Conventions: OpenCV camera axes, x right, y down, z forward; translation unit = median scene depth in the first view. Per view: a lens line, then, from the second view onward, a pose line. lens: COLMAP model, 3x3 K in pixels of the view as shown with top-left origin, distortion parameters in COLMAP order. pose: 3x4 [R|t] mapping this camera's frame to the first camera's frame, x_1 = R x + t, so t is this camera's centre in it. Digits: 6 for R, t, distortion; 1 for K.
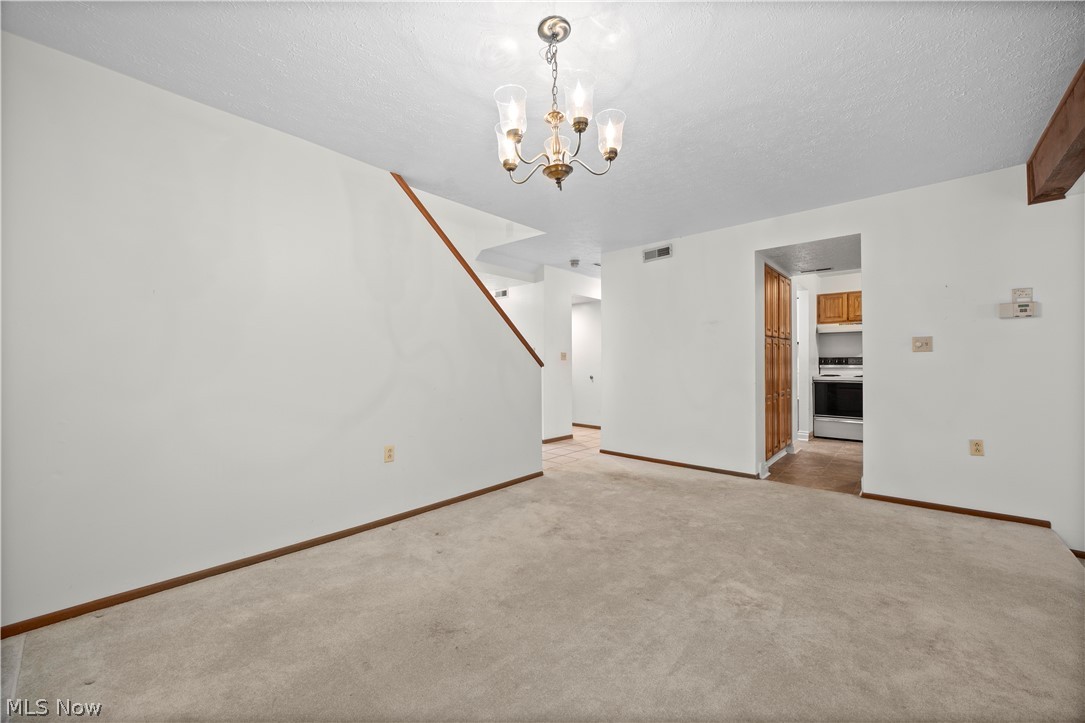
lens RADIAL K [[412.9, 0, 555.3], [0, 412.9, 362.4], [0, 0, 1]] dist [0.001210, 0.000065]
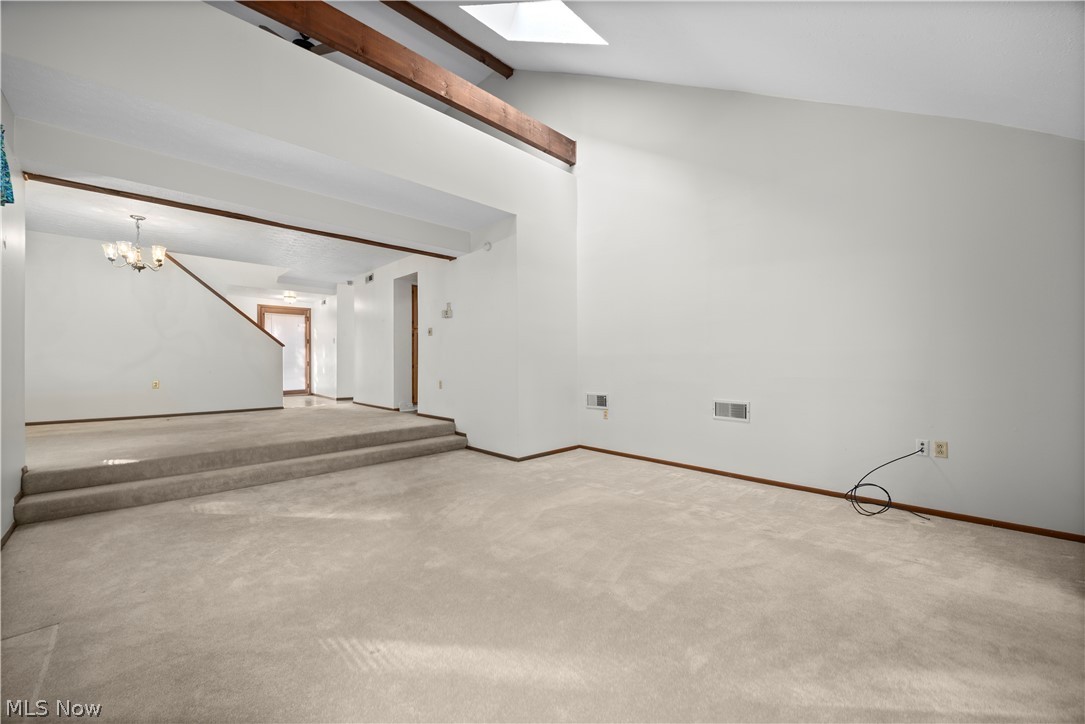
lens RADIAL K [[412.9, 0, 555.3], [0, 412.9, 362.9], [0, 0, 1]] dist [0.001210, 0.000065]
pose [[0.997660, 0.002120, -0.068334, 1.688241], [-0.001682, 0.999978, 0.006476, 0.090006], [0.068347, -0.006346, 0.997641, -0.899702]]
